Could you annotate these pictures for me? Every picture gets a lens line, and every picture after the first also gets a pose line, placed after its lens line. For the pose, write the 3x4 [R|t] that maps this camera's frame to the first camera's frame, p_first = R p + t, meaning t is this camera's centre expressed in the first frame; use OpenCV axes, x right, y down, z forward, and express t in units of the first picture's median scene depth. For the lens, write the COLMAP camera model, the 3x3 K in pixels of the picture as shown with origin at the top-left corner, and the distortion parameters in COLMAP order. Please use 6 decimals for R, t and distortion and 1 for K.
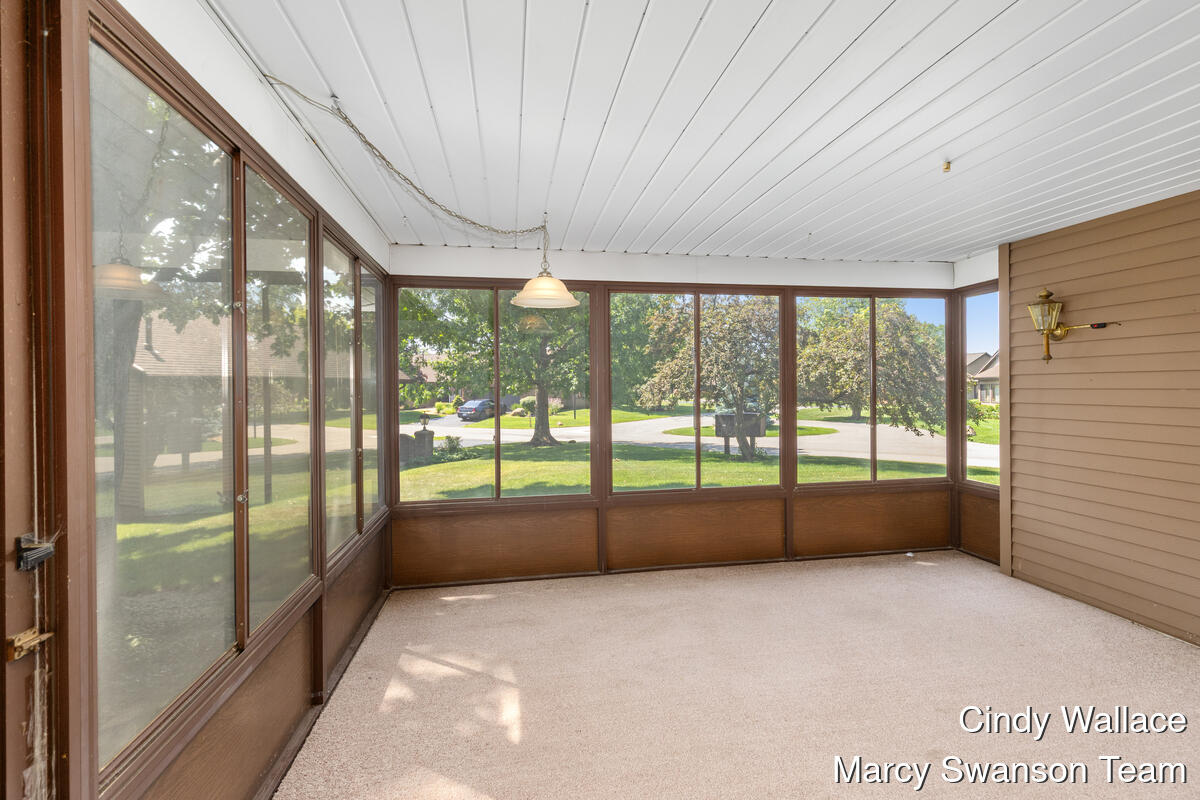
lens RADIAL K [[556.8, 0, 599.4], [0, 556.8, 384.9], [0, 0, 1]] dist [0.001328, 0.000047]
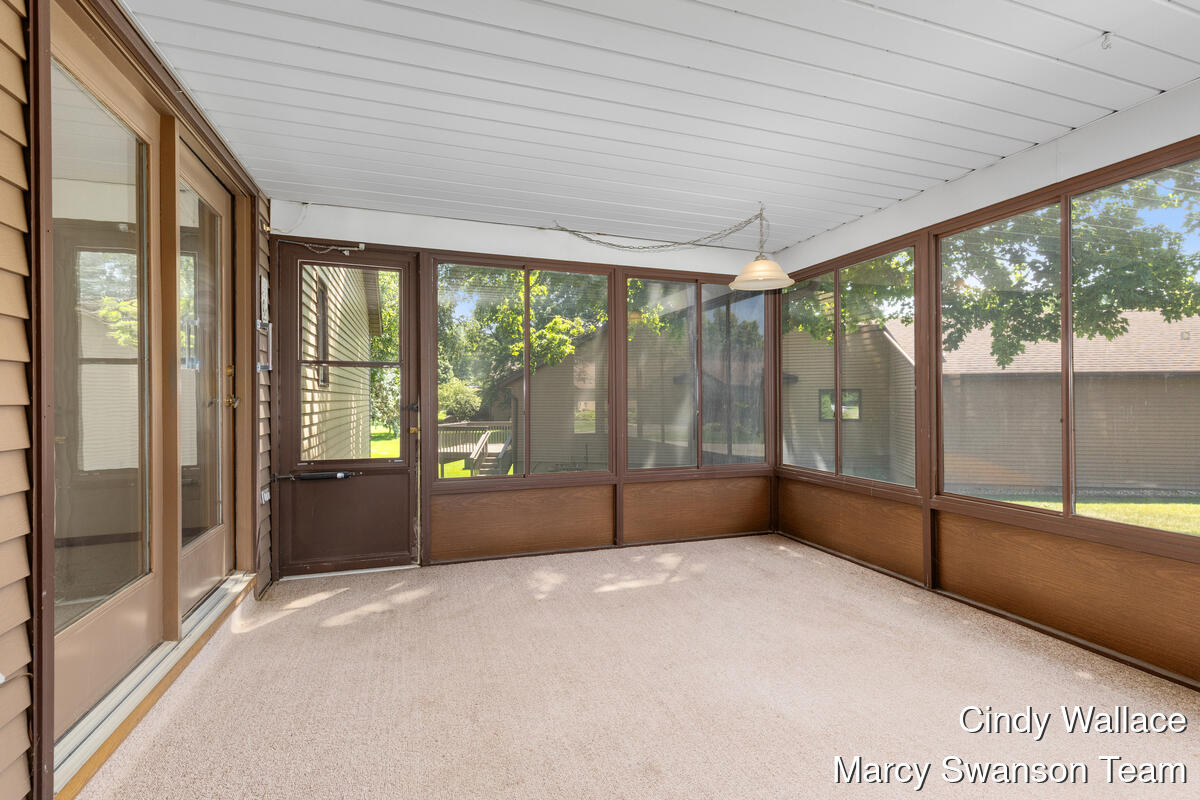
lens RADIAL K [[539.2, 0, 604.8], [0, 539.2, 403.4], [0, 0, 1]] dist [0.001473, 0.000032]
pose [[0.132514, 0.012147, -0.991107, 0.832488], [0.014341, 0.999797, 0.014171, 0.060298], [0.991077, -0.016091, 0.132313, 0.504338]]
